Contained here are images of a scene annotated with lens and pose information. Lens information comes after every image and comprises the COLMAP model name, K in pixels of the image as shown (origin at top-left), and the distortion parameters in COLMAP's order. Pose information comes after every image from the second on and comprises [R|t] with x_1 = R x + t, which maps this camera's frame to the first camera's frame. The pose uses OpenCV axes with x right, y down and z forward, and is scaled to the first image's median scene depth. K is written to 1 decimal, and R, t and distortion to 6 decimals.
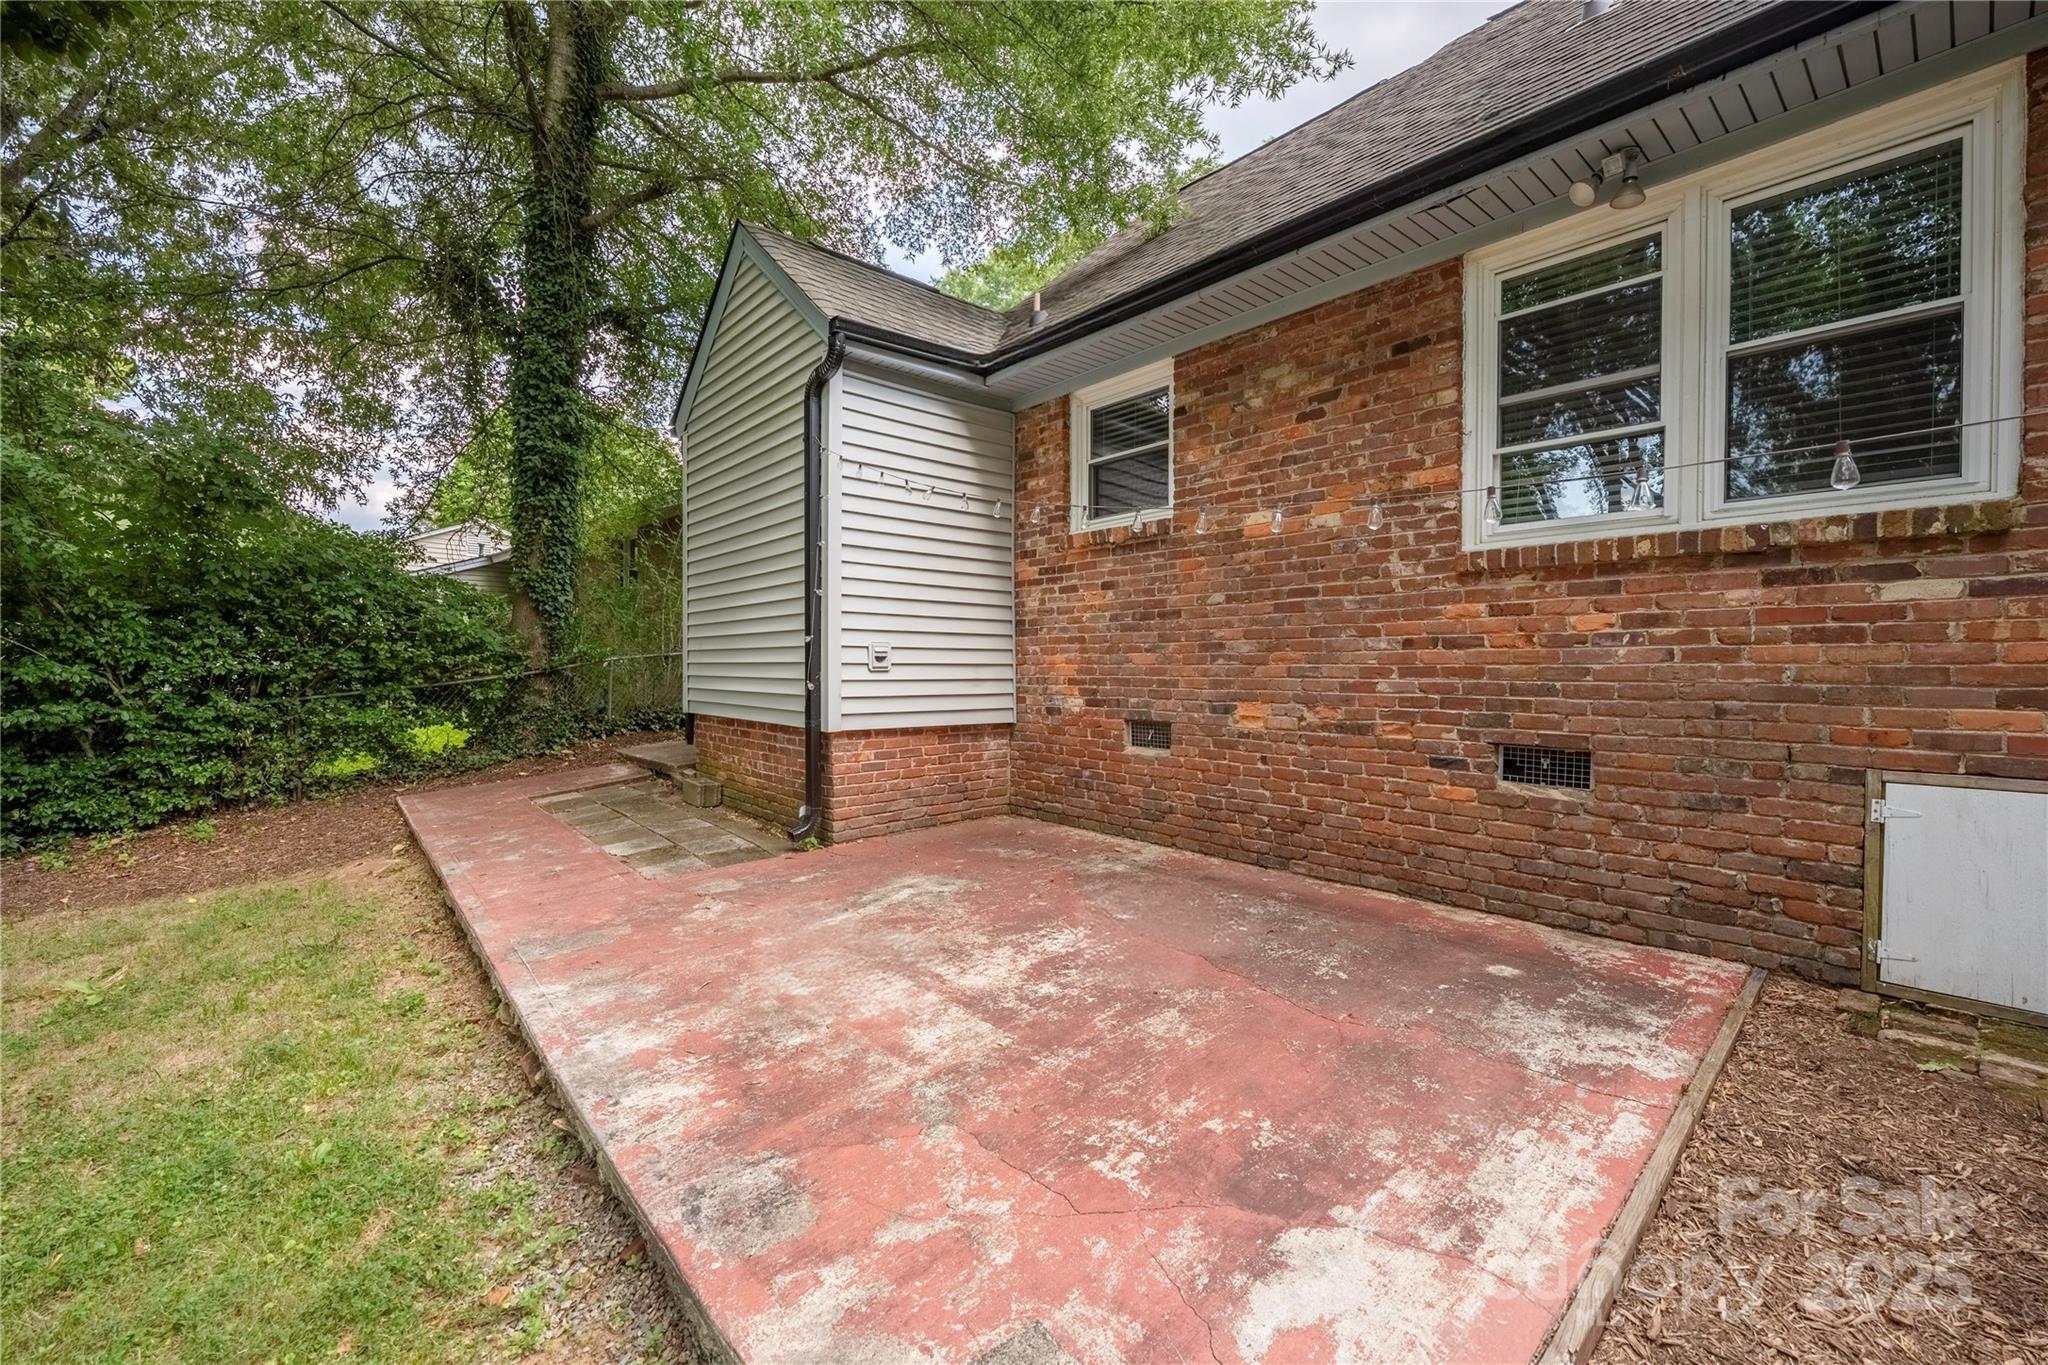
lens RADIAL K [[824.2, 0, 1019.4], [0, 824.2, 675.5], [0, 0, 1]] dist [-0.011506, 0.000278]
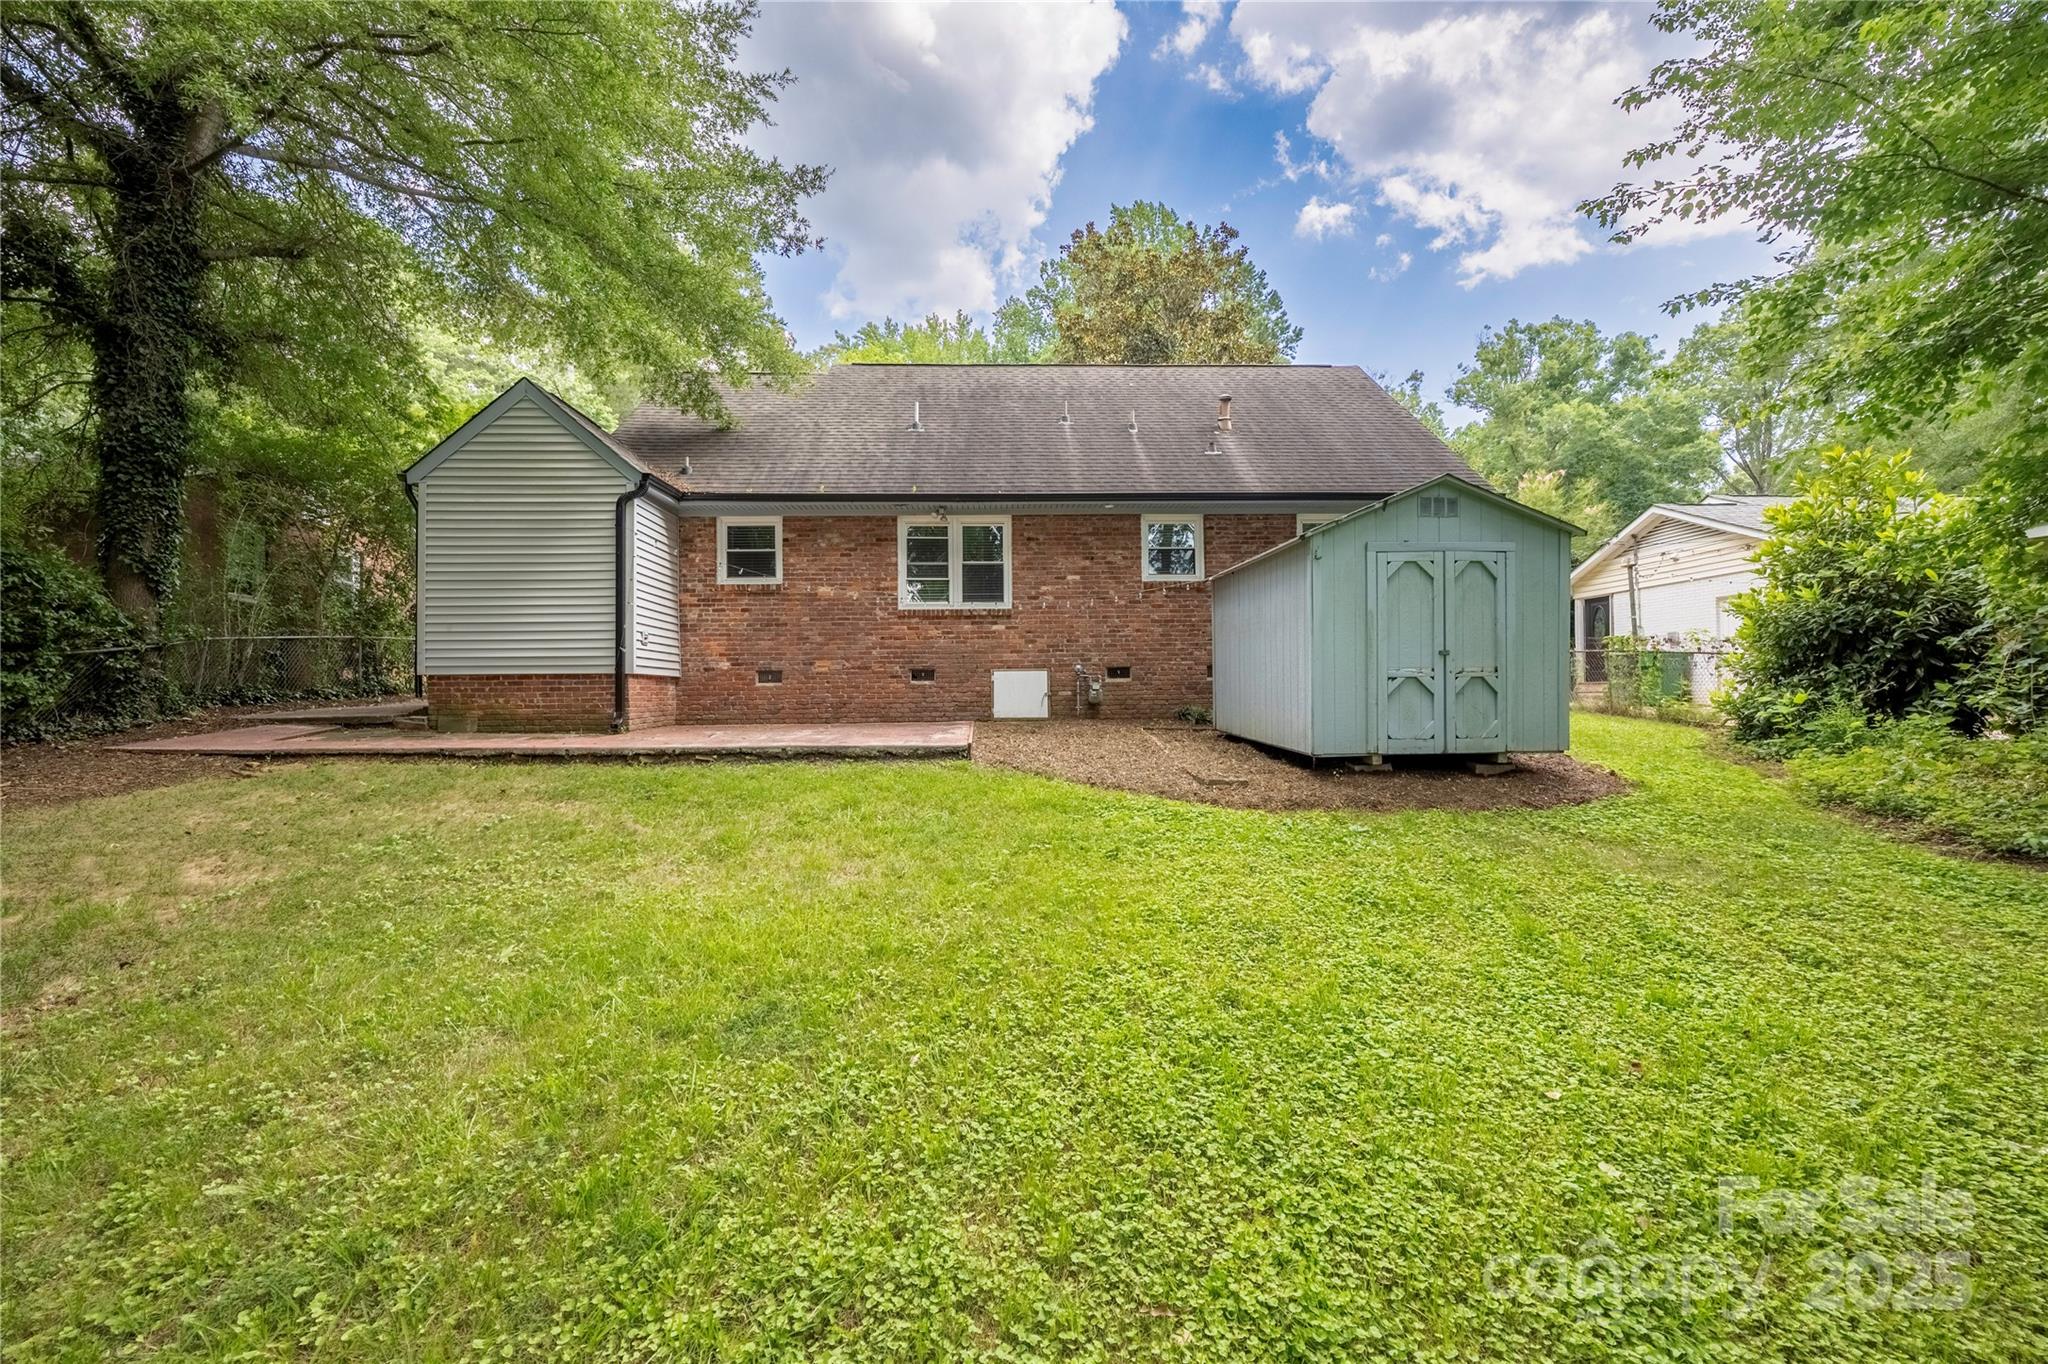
lens RADIAL K [[824.2, 0, 1022.5], [0, 824.2, 684.8], [0, 0, 1]] dist [-0.011506, 0.000278]
pose [[0.626630, -0.003725, 0.779308, -1.209670], [0.019952, 0.999737, -0.011264, 0.136564], [-0.779062, 0.022607, 0.626540, -1.000506]]
